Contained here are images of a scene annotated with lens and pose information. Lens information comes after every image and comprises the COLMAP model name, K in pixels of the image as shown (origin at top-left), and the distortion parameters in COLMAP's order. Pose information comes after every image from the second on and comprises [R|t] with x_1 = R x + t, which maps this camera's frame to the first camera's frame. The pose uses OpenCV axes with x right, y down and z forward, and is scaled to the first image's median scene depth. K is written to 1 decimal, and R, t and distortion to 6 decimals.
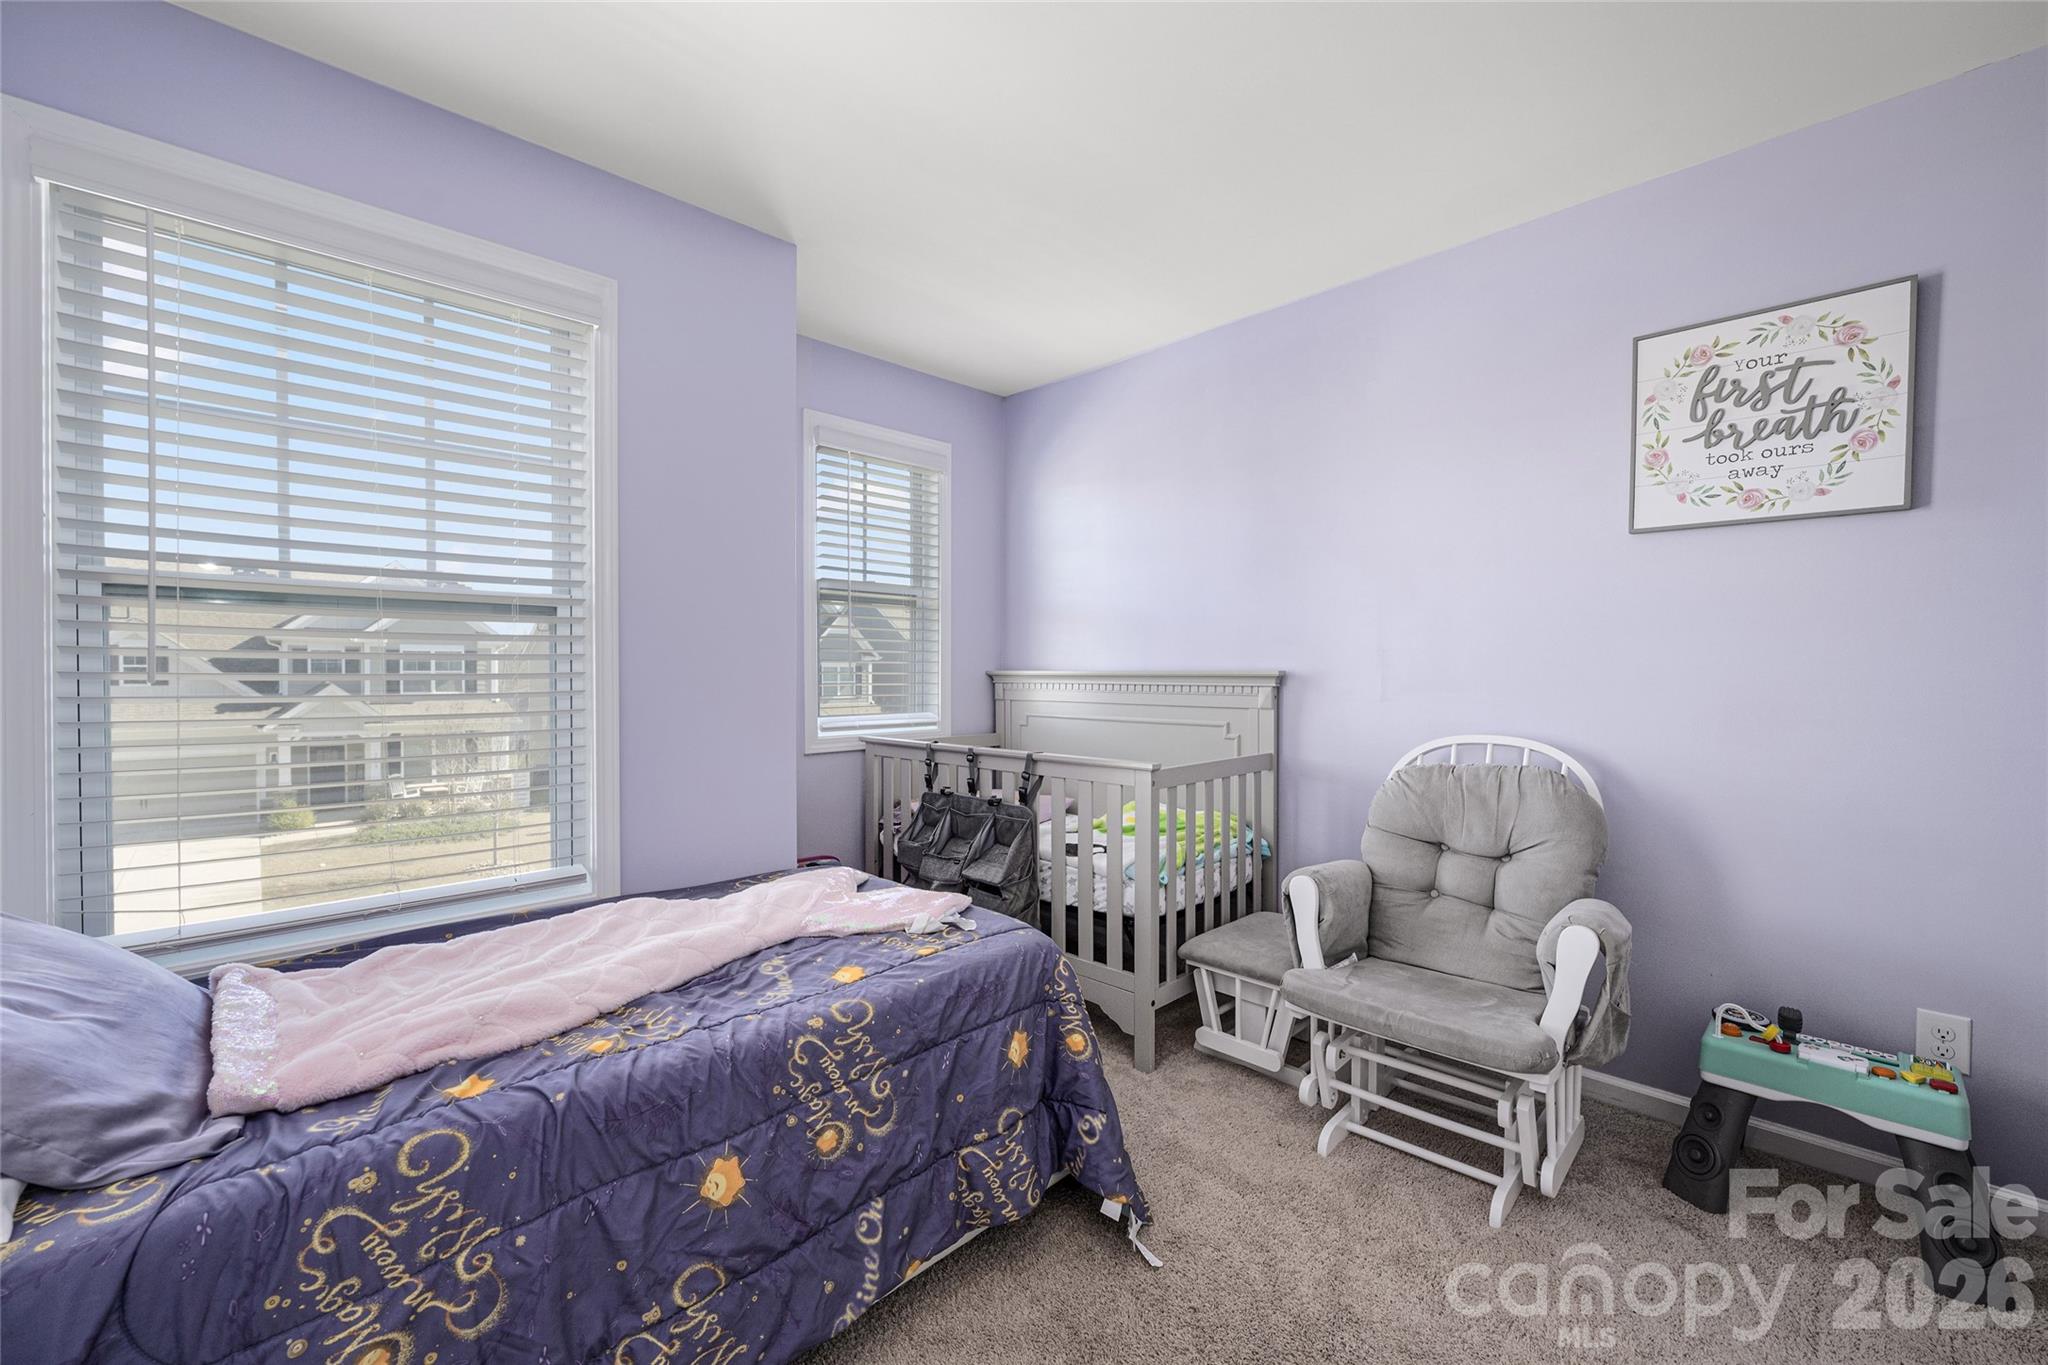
lens RADIAL K [[837.1, 0, 1024.0], [0, 837.1, 682.5], [0, 0, 1]] dist [0.000741, 0.000085]
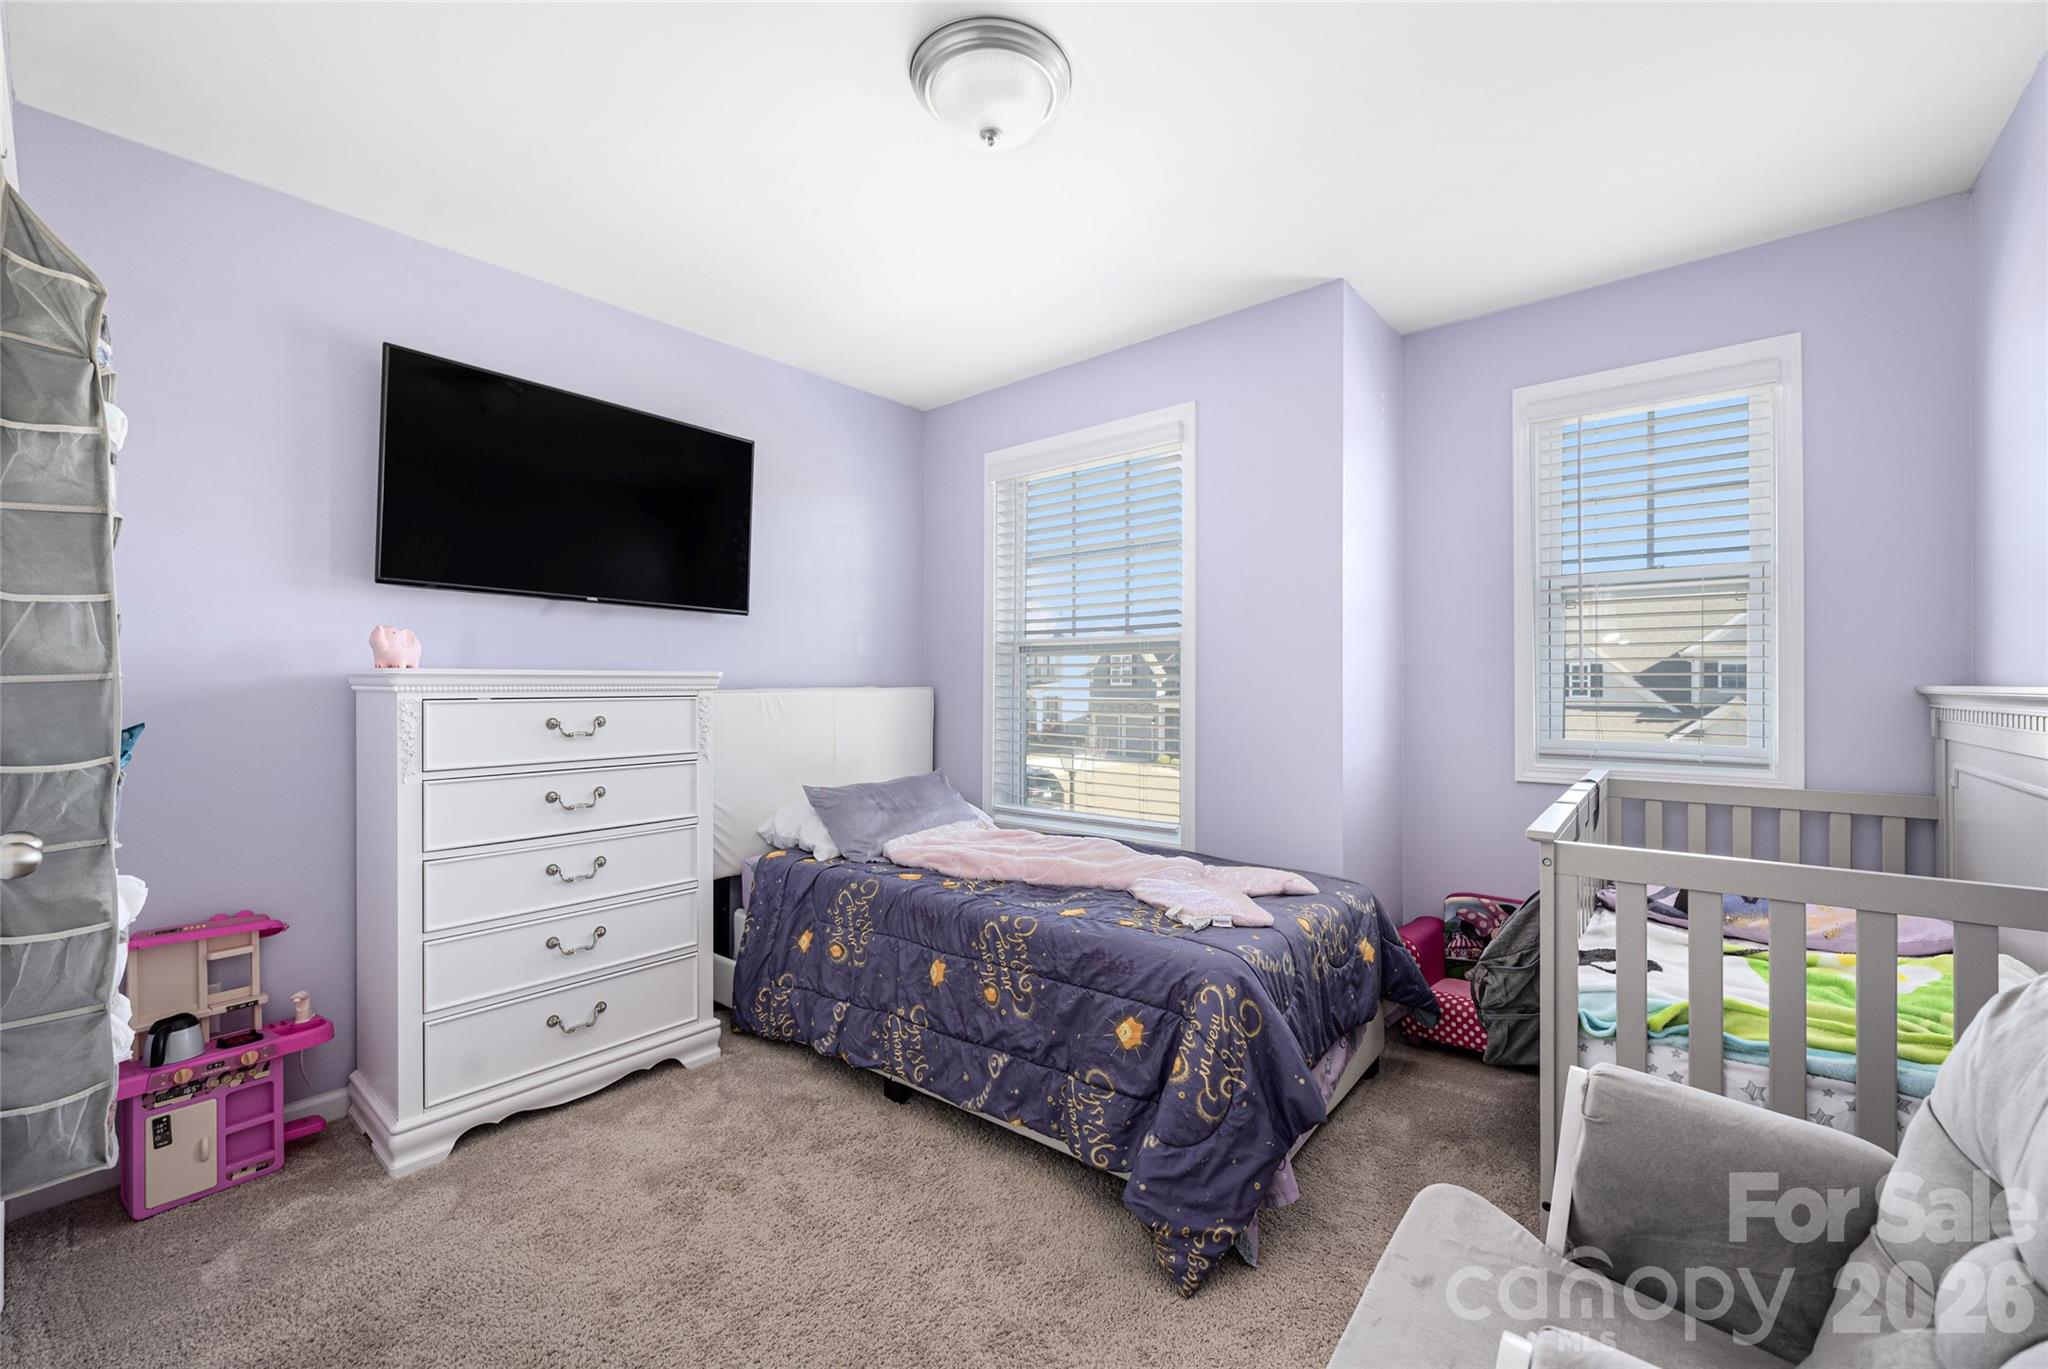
lens RADIAL K [[816.1, 0, 993.5], [0, 816.1, 677.1], [0, 0, 1]] dist [-0.000341, -0.000132]
pose [[0.081680, -0.010252, -0.996606, 1.187986], [-0.014469, 0.999830, -0.011471, -0.012220], [0.996554, 0.015357, 0.081517, 0.830796]]
